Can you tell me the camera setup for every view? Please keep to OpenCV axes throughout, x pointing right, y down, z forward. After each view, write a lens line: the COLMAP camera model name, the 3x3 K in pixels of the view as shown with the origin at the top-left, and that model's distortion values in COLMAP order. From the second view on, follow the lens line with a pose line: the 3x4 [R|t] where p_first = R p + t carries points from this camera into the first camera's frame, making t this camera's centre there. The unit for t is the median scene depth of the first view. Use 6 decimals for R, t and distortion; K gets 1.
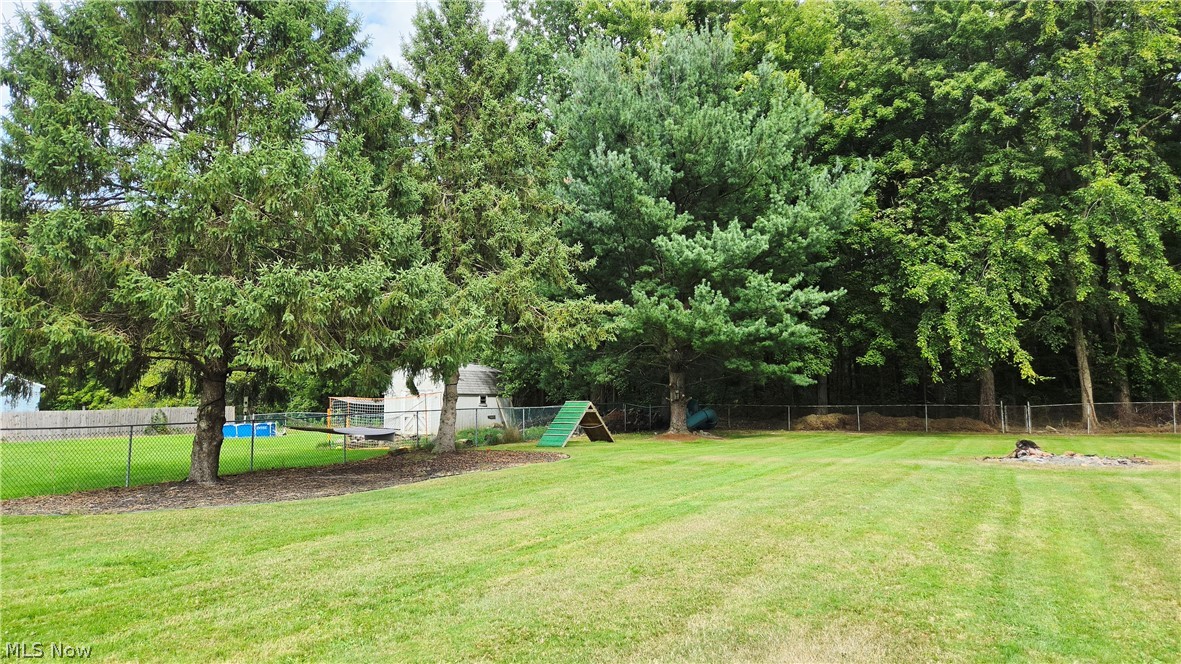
lens RADIAL K [[824.1, 0, 569.0], [0, 824.1, 325.8], [0, 0, 1]] dist [0.041057, -0.010580]
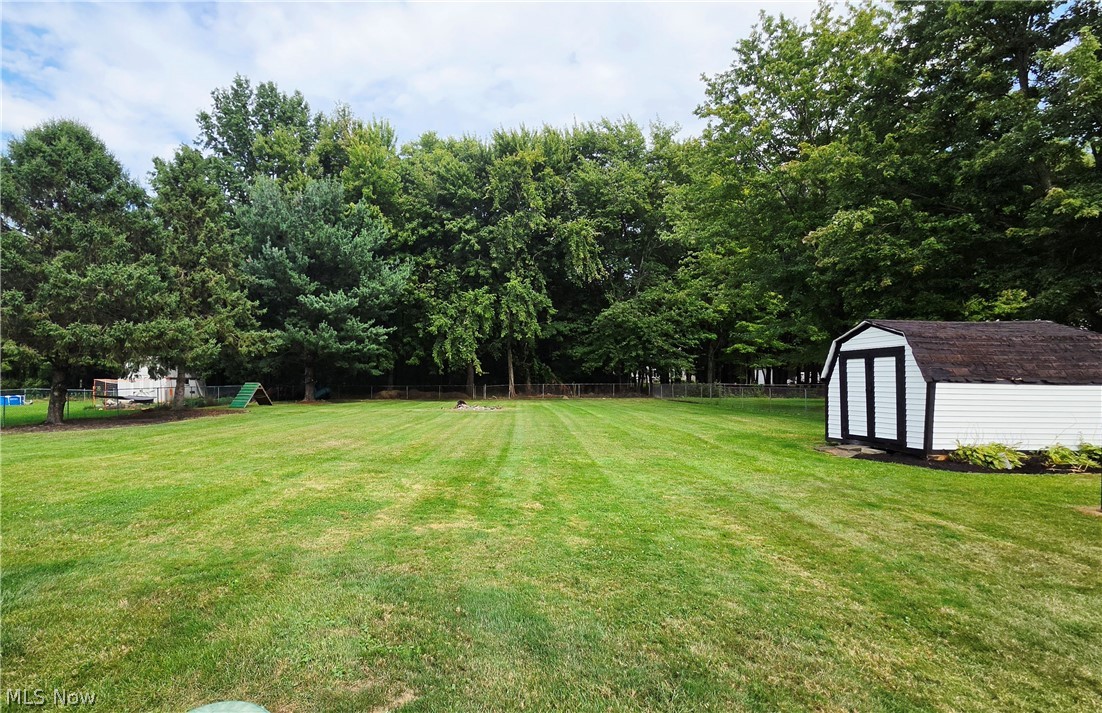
lens RADIAL K [[545.4, 0, 444.5], [0, 545.4, 376.4], [0, 0, 1]] dist [0.005348, 0.000954]
pose [[0.932107, 0.010608, 0.362028, -0.028013], [-0.039212, 0.996651, 0.071755, -0.023417], [-0.360055, -0.081079, 0.929401, -0.245989]]
